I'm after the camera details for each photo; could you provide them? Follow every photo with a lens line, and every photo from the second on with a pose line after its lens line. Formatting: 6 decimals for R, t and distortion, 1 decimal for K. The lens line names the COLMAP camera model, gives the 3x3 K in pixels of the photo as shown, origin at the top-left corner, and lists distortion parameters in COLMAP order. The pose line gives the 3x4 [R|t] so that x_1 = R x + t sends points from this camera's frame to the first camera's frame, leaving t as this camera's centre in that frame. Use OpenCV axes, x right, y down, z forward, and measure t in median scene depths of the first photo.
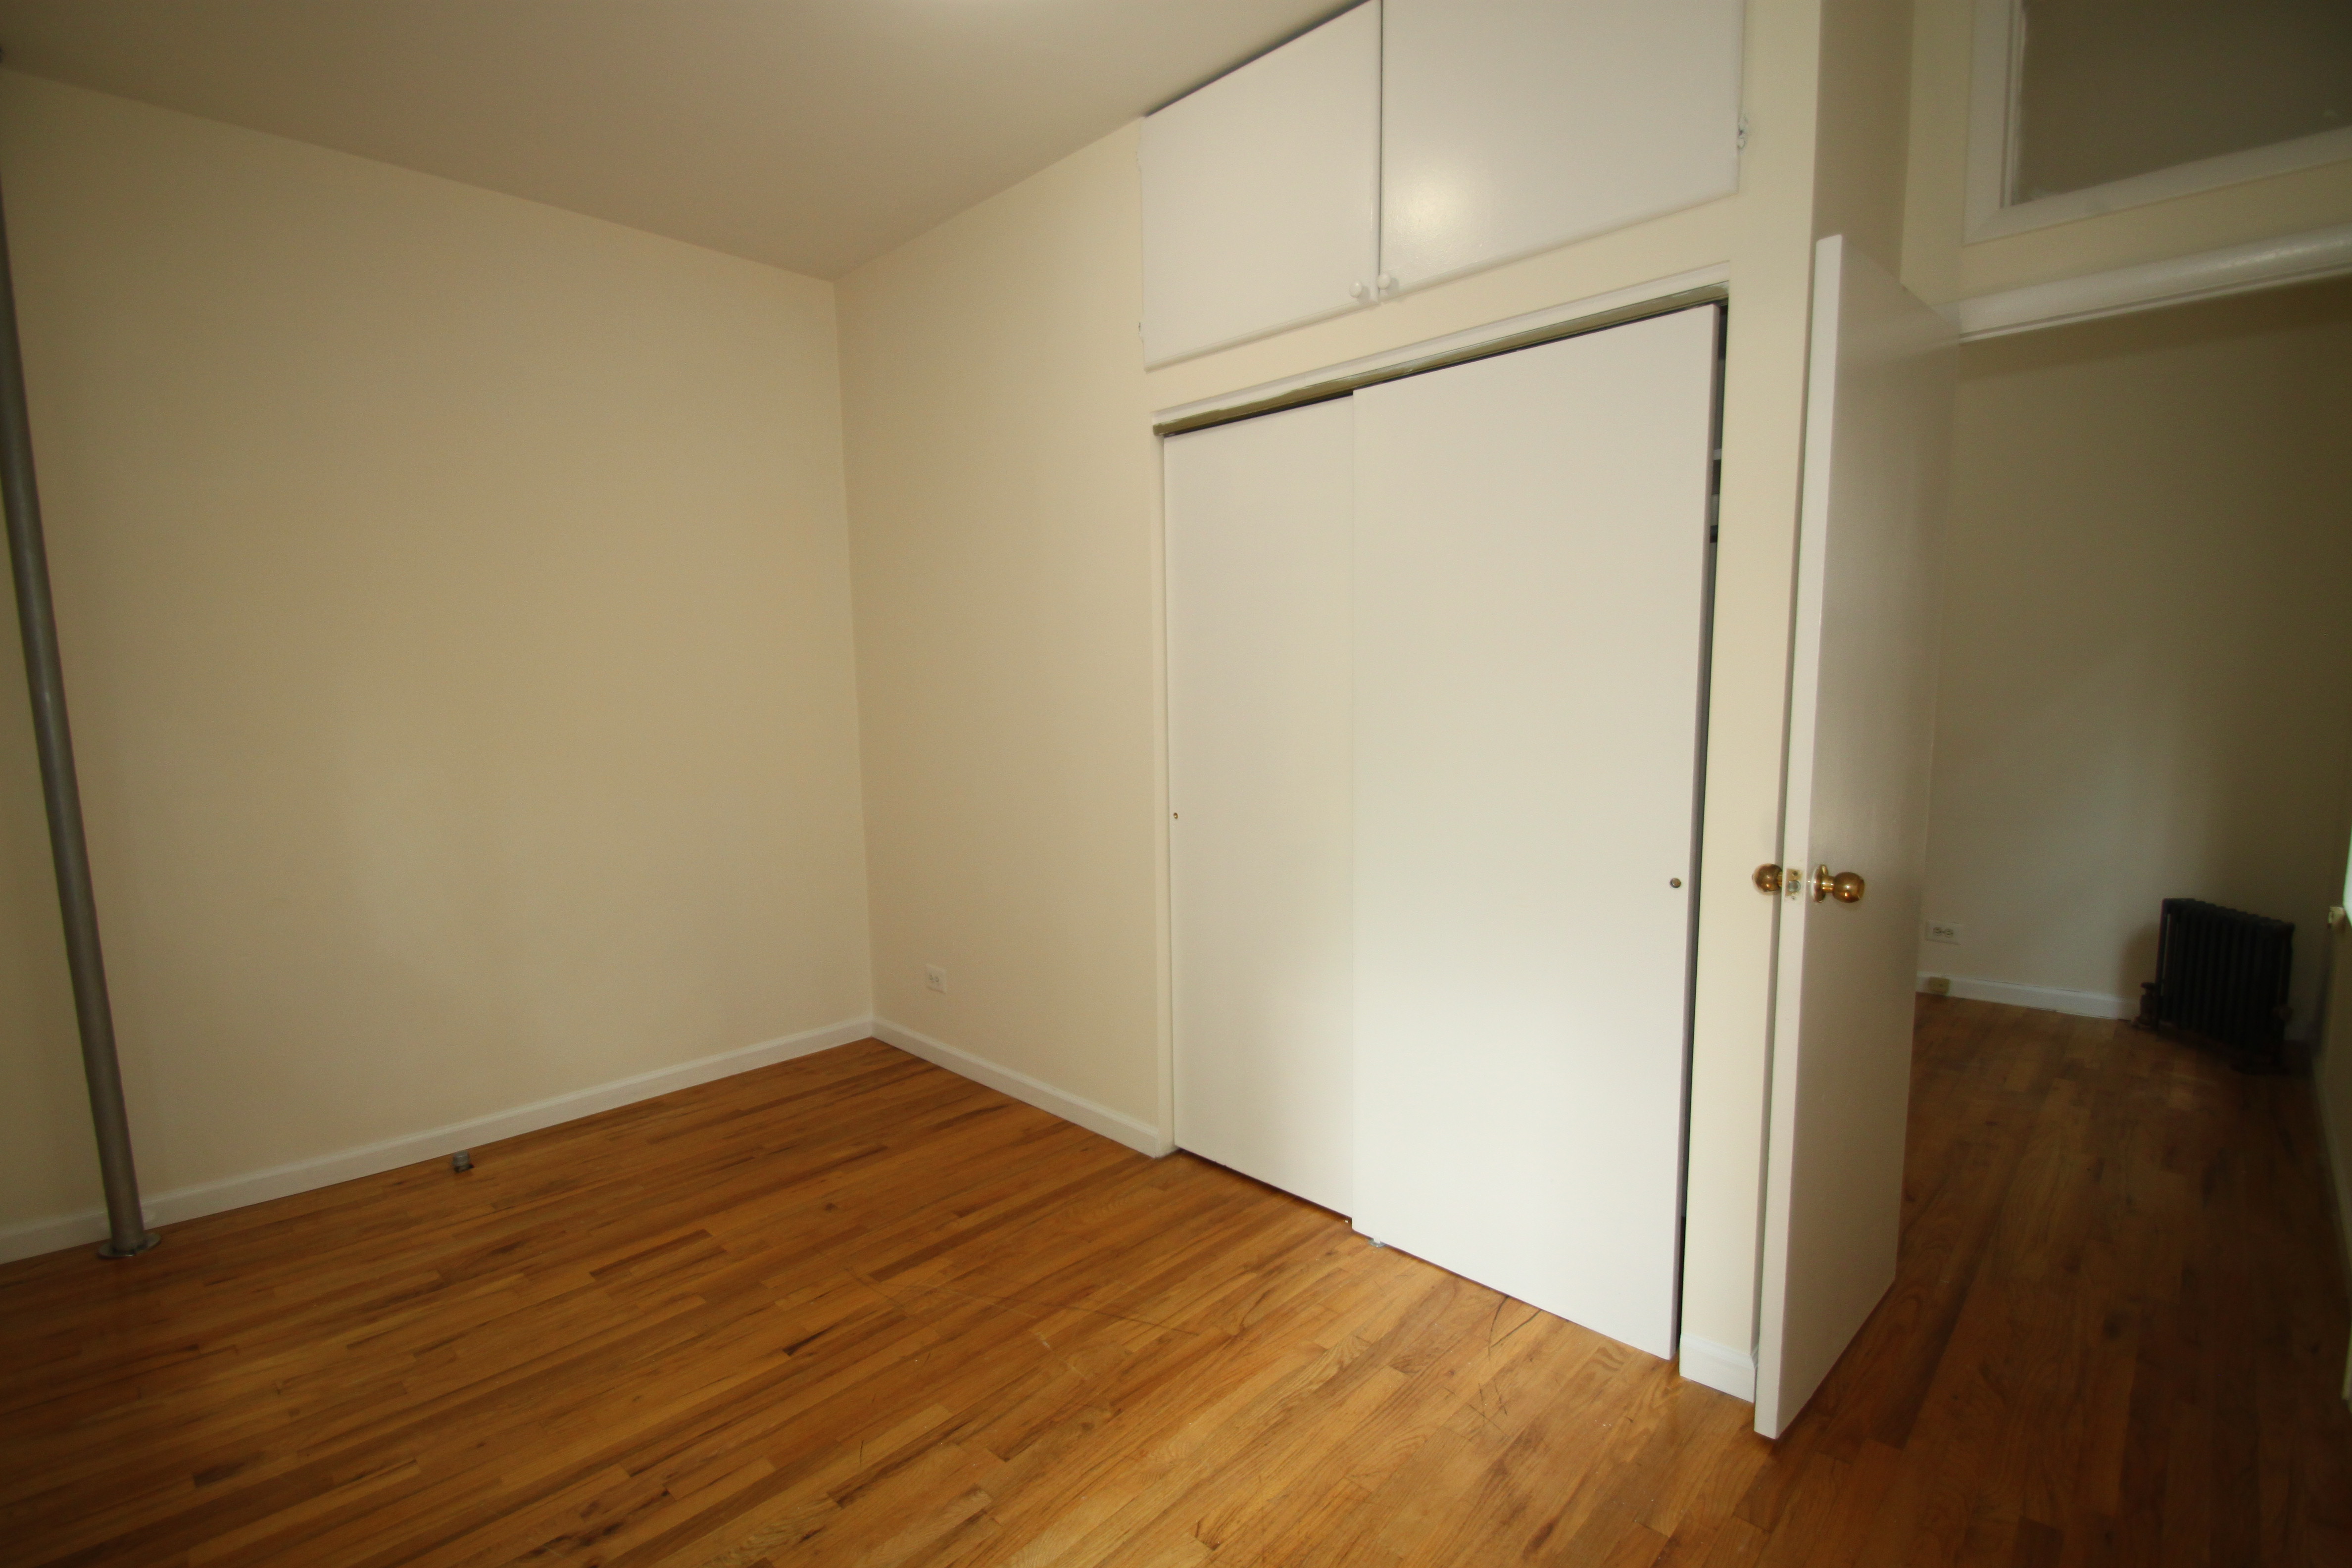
lens RADIAL K [[1103.4, 0, 1169.3], [0, 1103.4, 798.6], [0, 0, 1]] dist [0.000730, -0.010035]
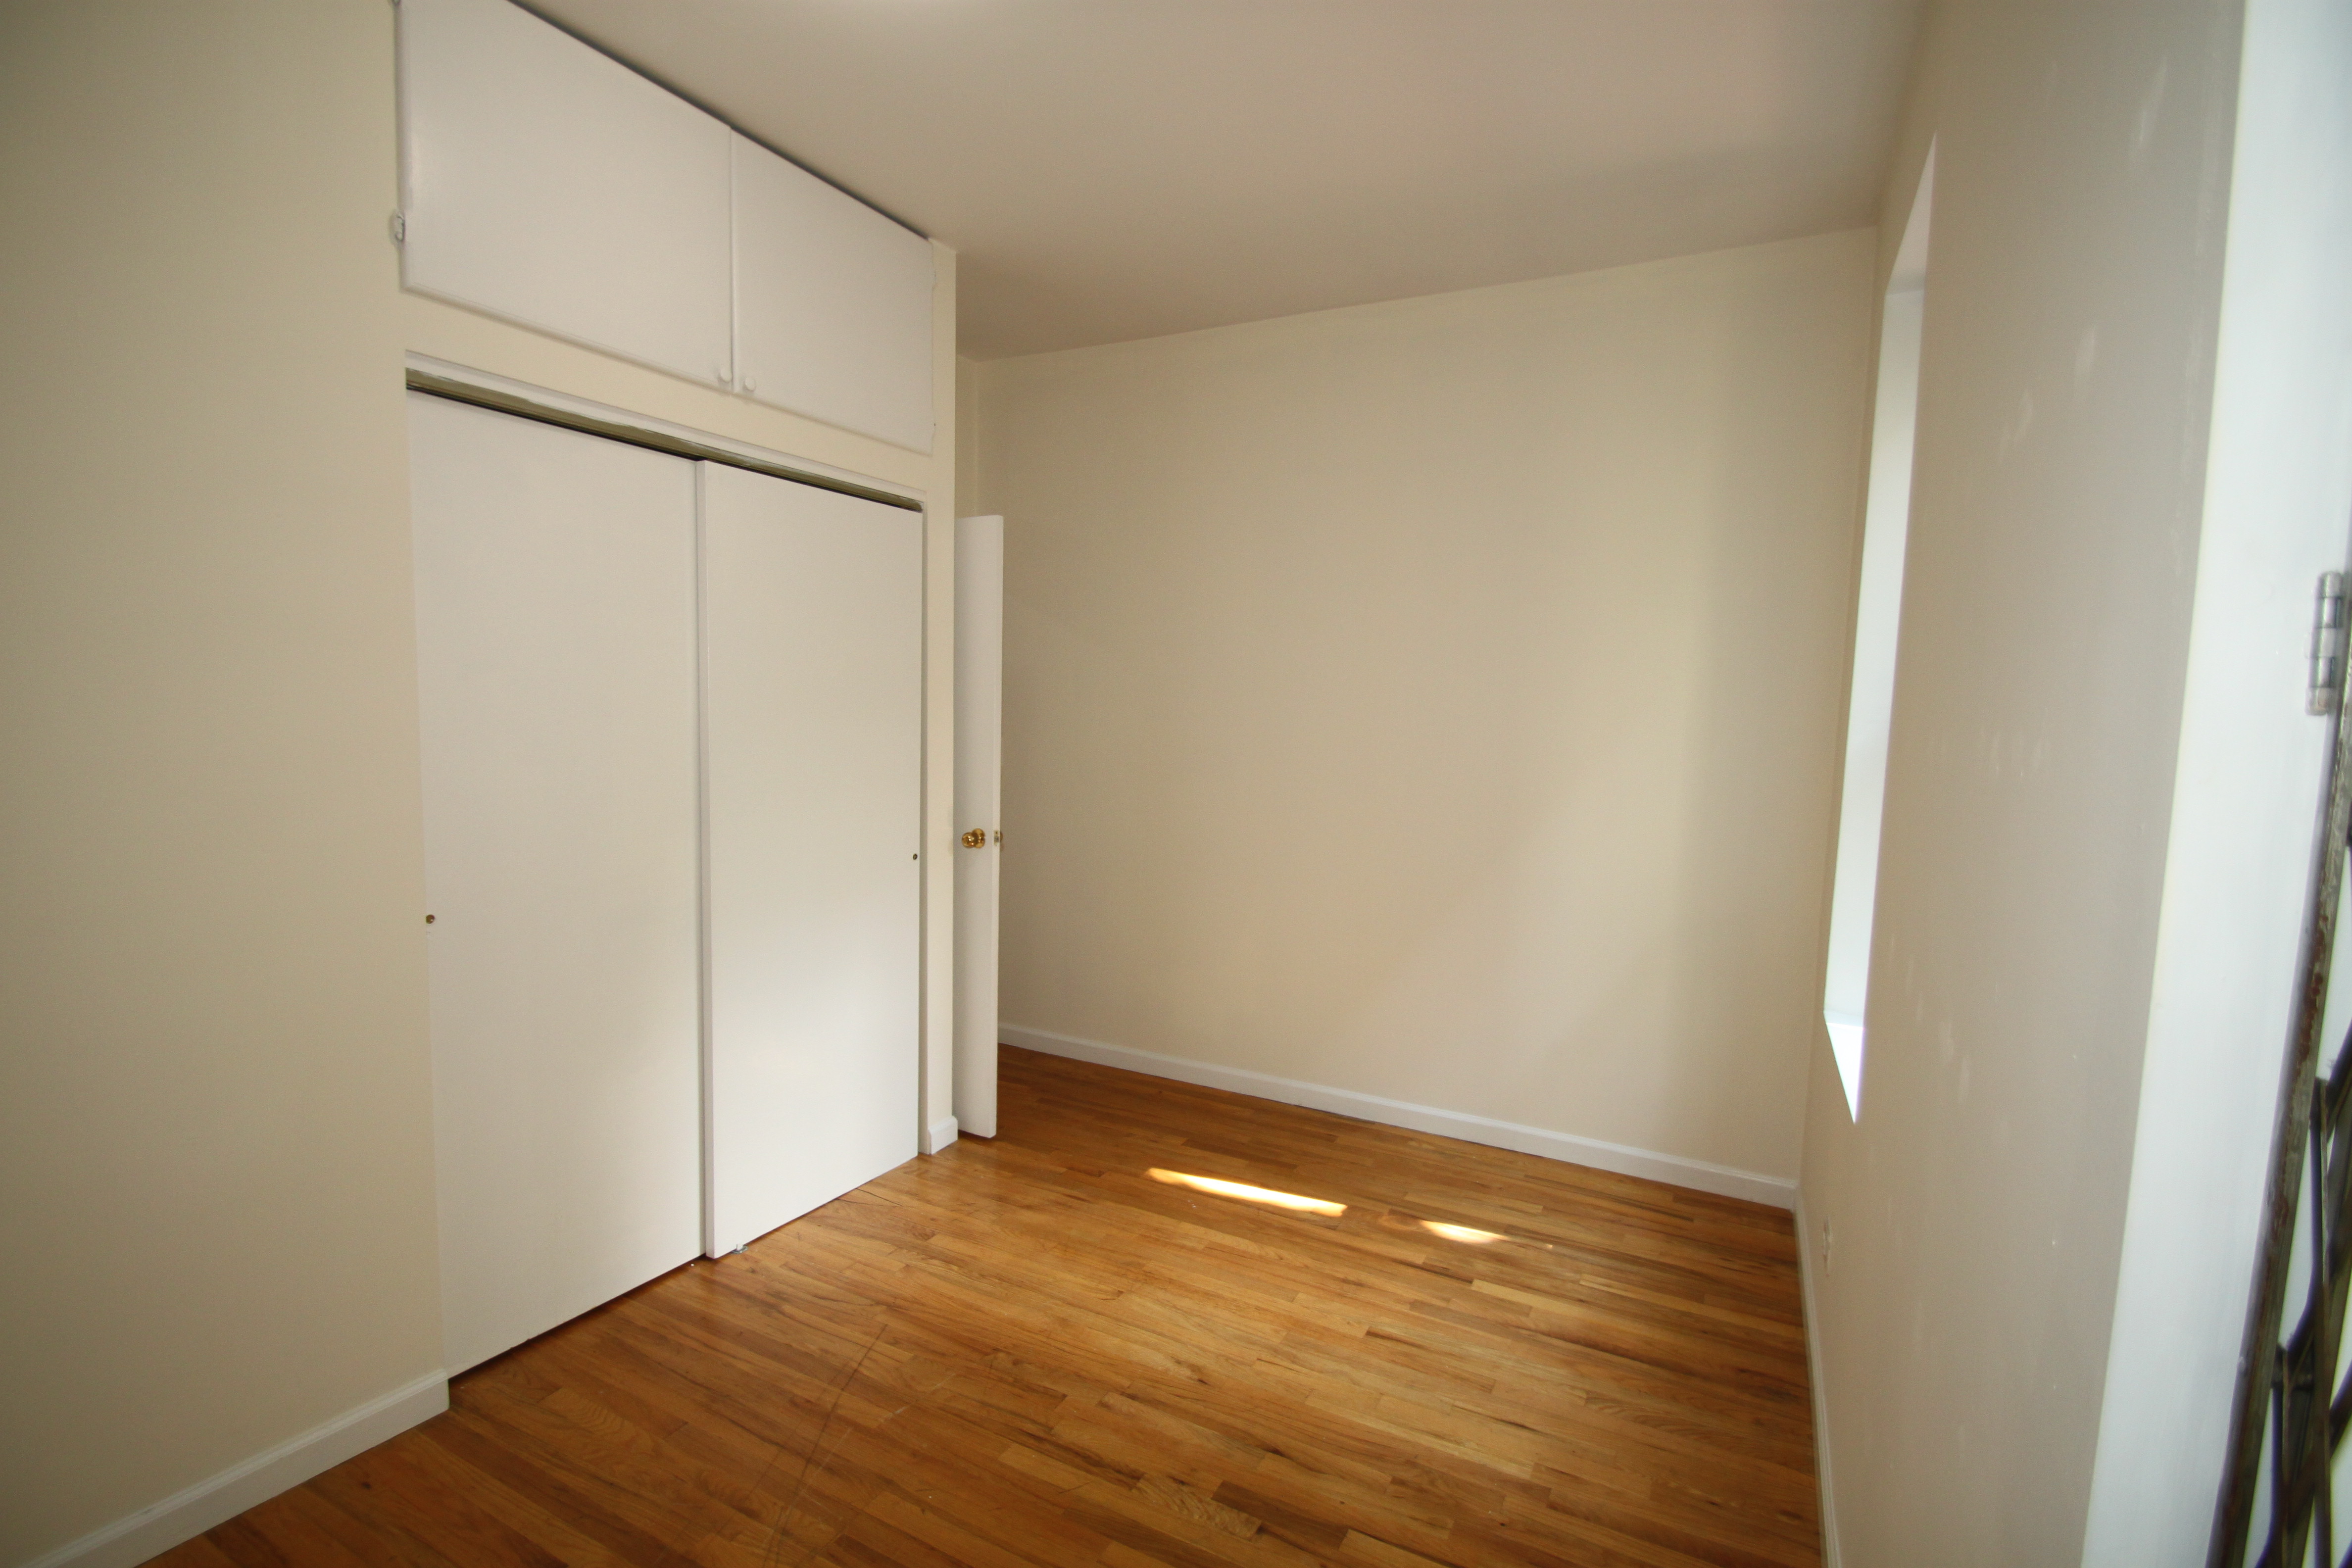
lens RADIAL K [[1103.4, 0, 1169.3], [0, 1103.4, 798.6], [0, 0, 1]] dist [0.000730, -0.010035]
pose [[-0.291188, -0.065380, 0.954429, -1.124841], [0.086003, 0.991833, 0.094181, -0.122371], [-0.952792, 0.109508, -0.283187, 1.026918]]
